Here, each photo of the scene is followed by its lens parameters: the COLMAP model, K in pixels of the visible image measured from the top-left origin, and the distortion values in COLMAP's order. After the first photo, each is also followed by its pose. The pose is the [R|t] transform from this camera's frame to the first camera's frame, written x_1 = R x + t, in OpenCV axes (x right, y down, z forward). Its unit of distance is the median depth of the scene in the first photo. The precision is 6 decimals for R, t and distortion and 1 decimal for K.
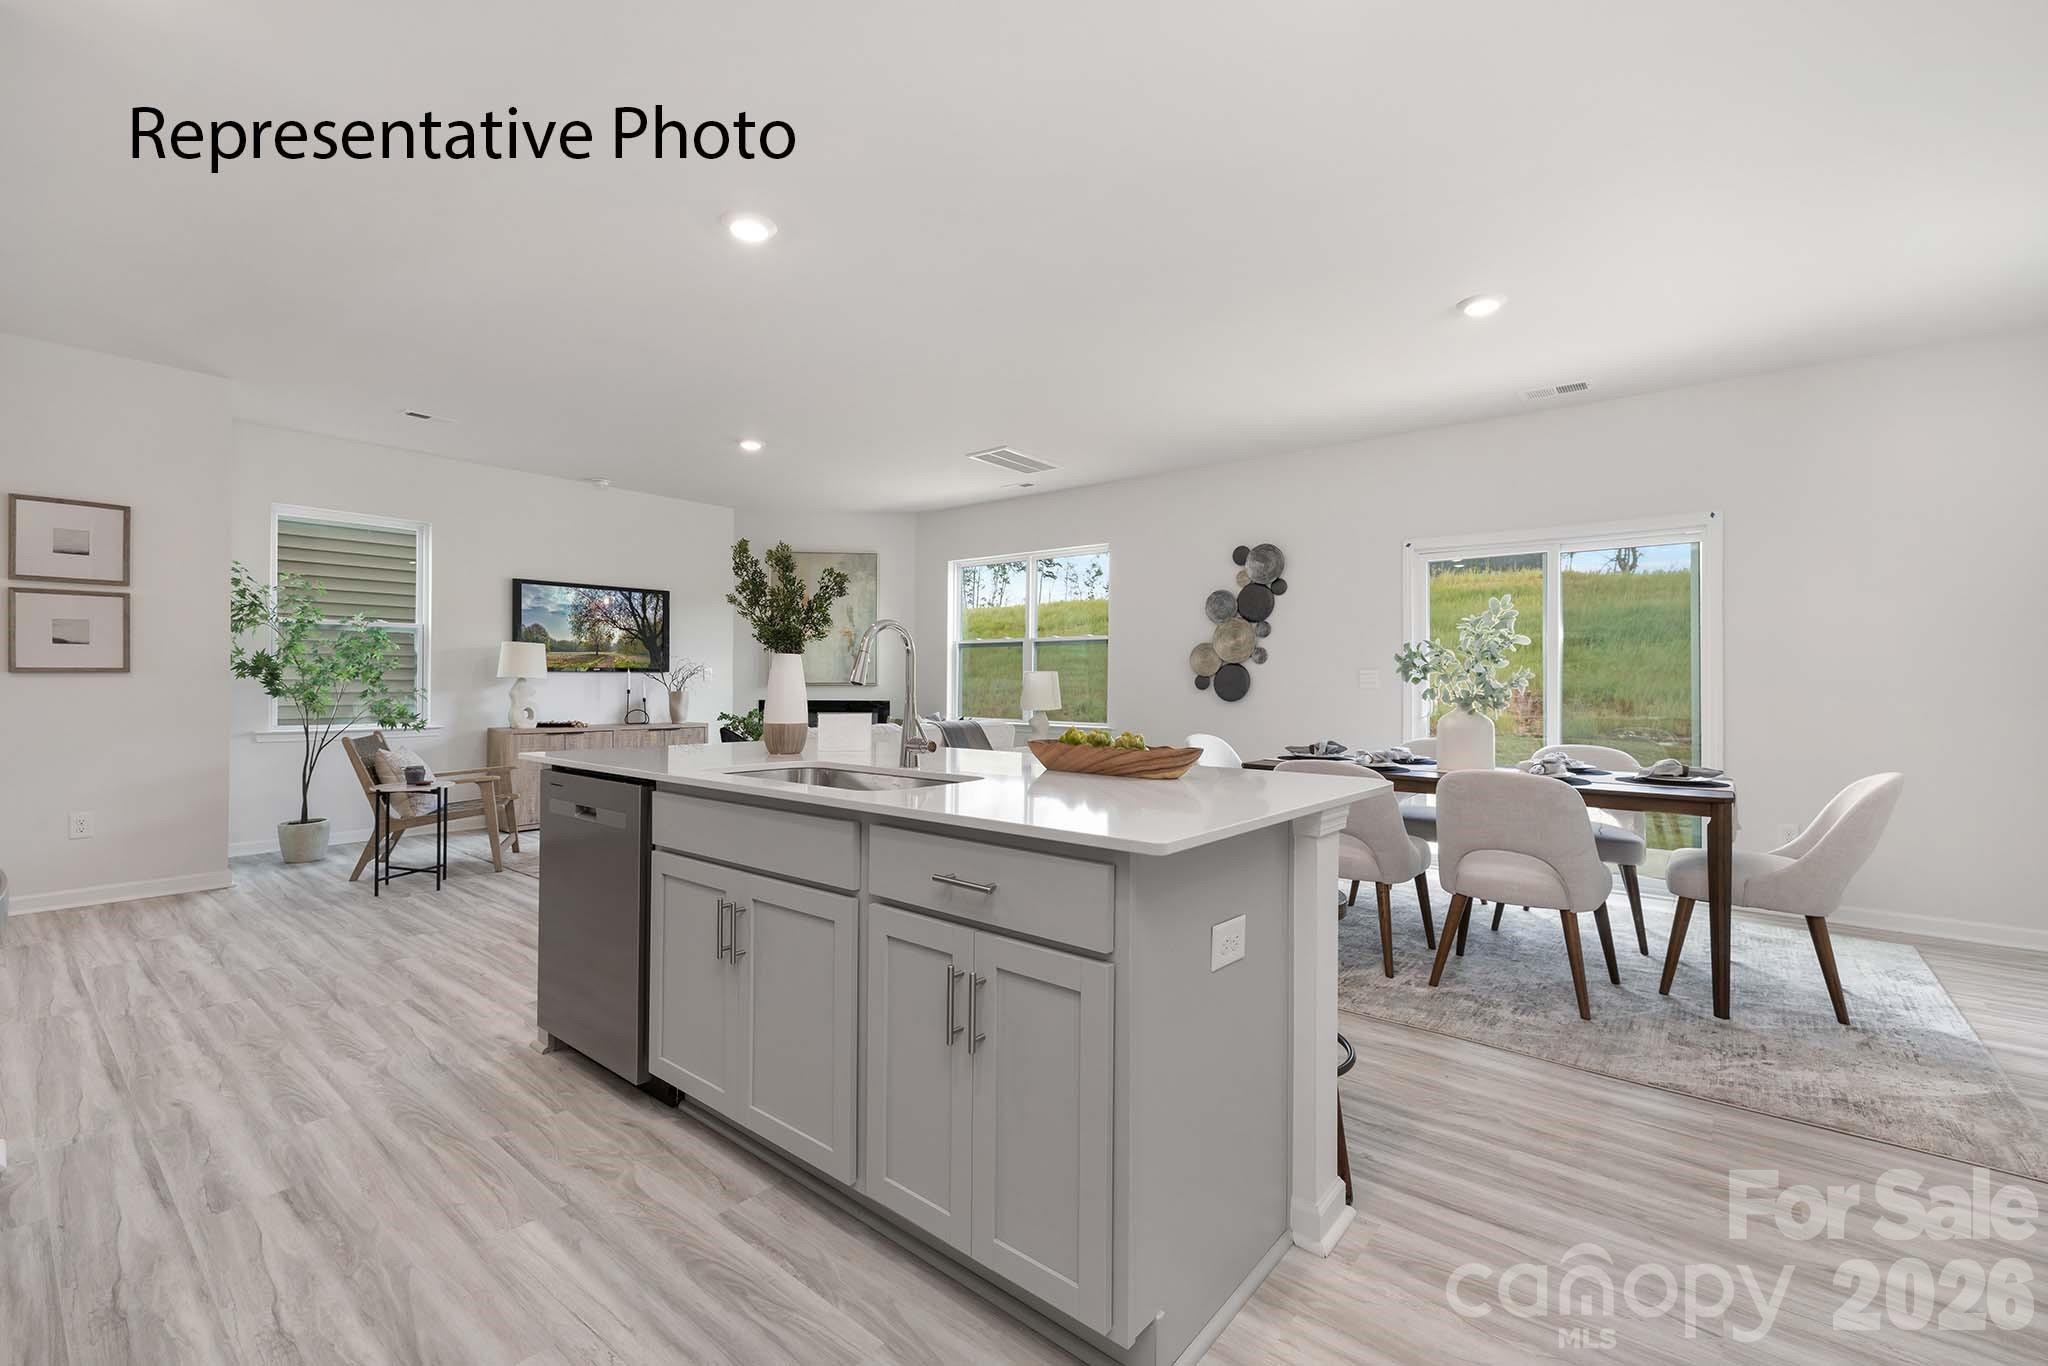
lens RADIAL K [[874.8, 0, 1020.4], [0, 874.8, 675.5], [0, 0, 1]] dist [-0.001156, 0.000031]
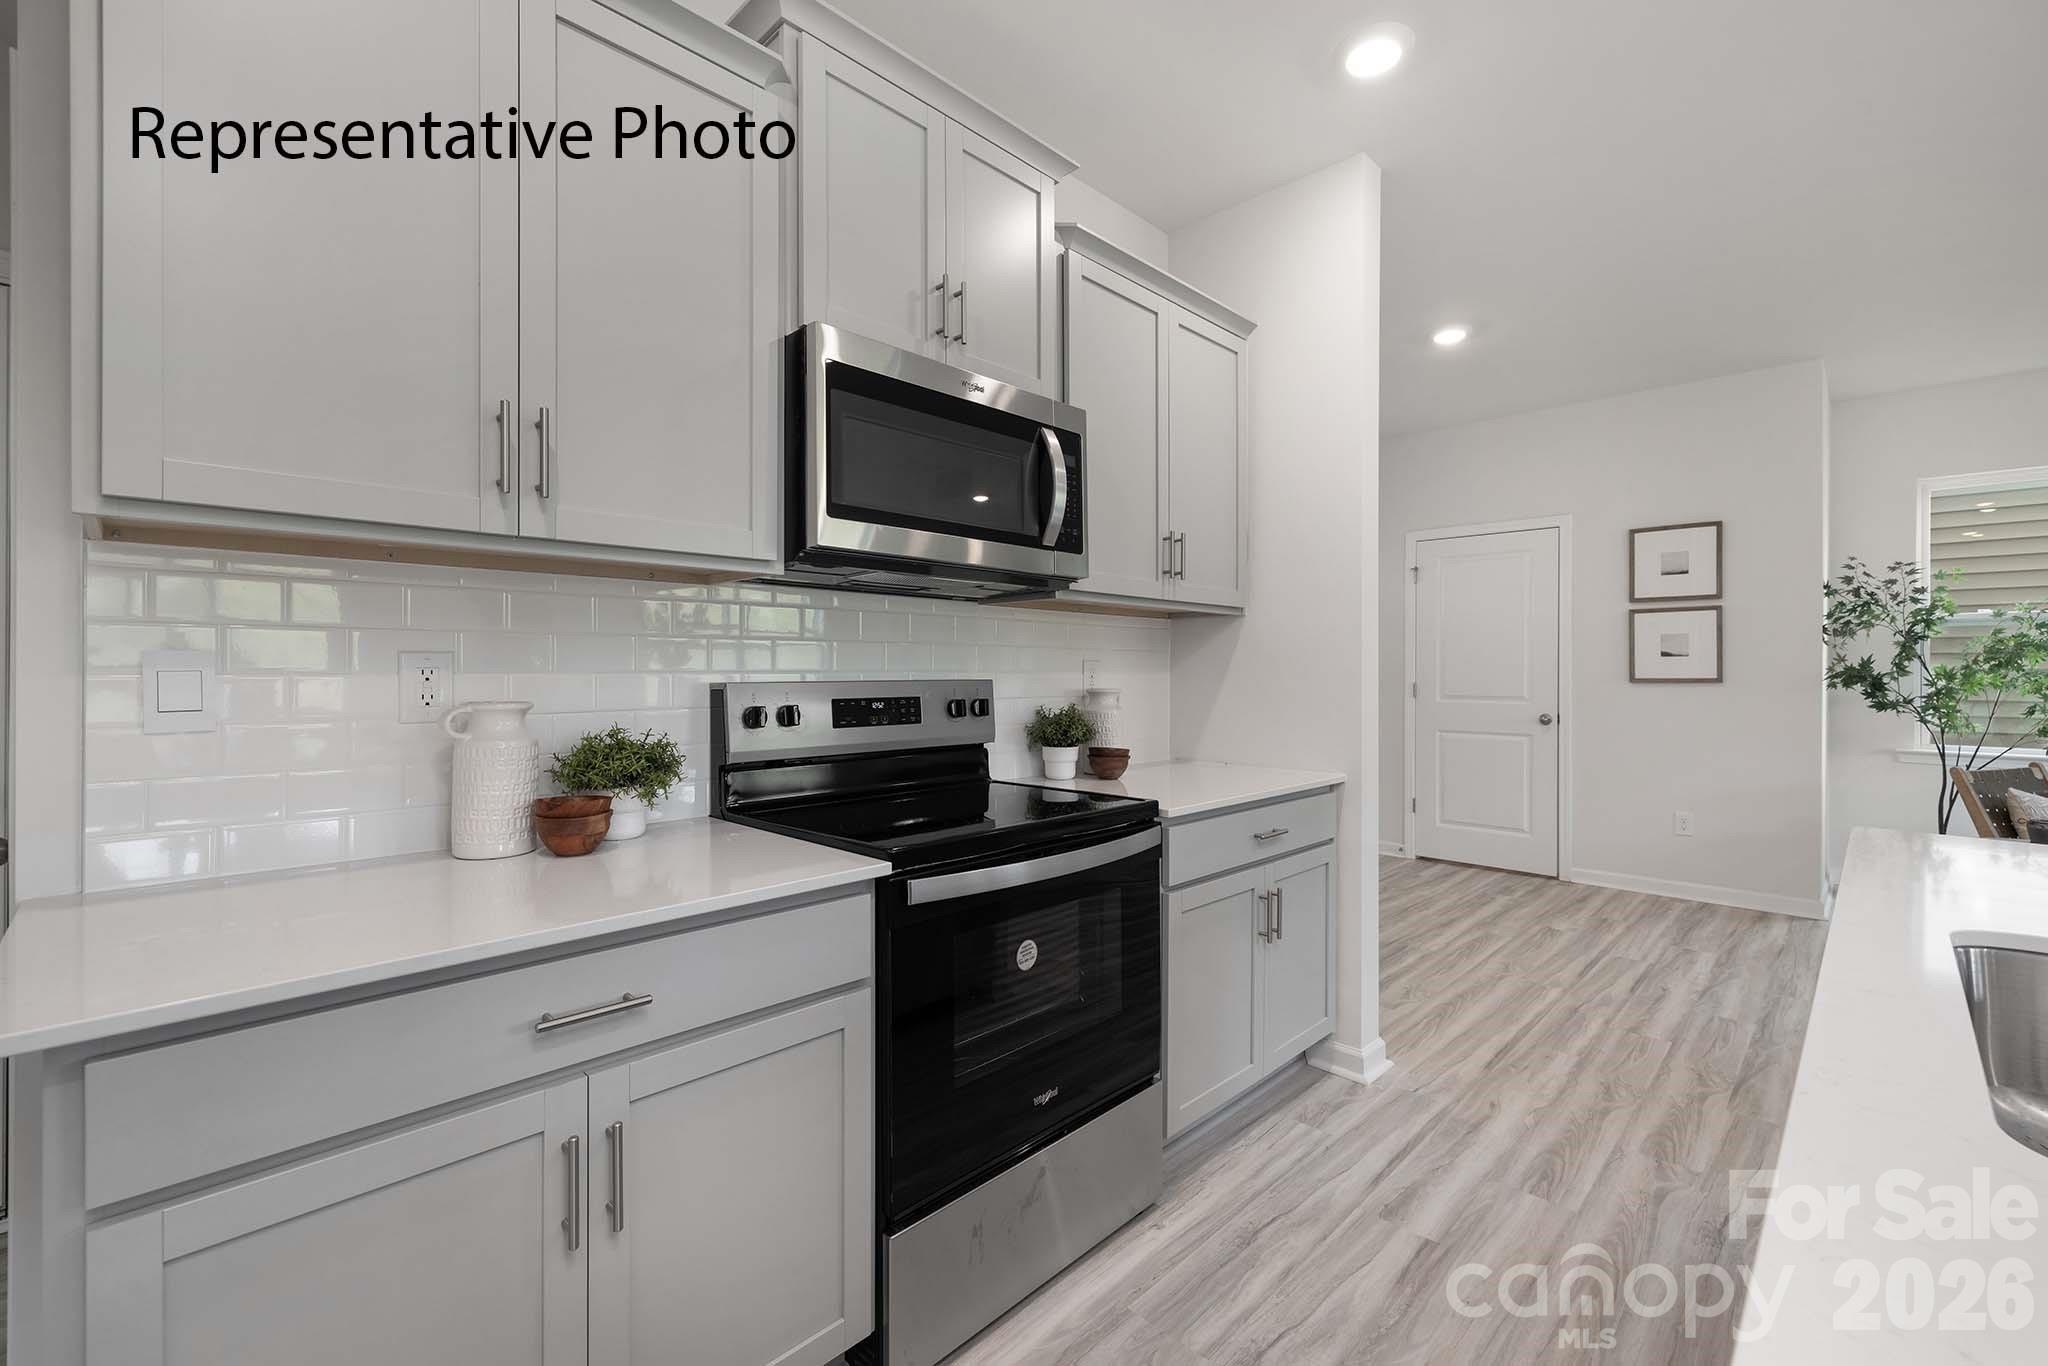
lens RADIAL K [[861.9, 0, 1024.0], [0, 861.9, 683.0], [0, 0, 1]] dist [-0.001343, -0.000263]
pose [[-0.089279, 0.007896, -0.995975, 0.062927], [0.004880, 0.999960, 0.007490, -0.015730], [0.995995, -0.004192, -0.089314, 0.294136]]
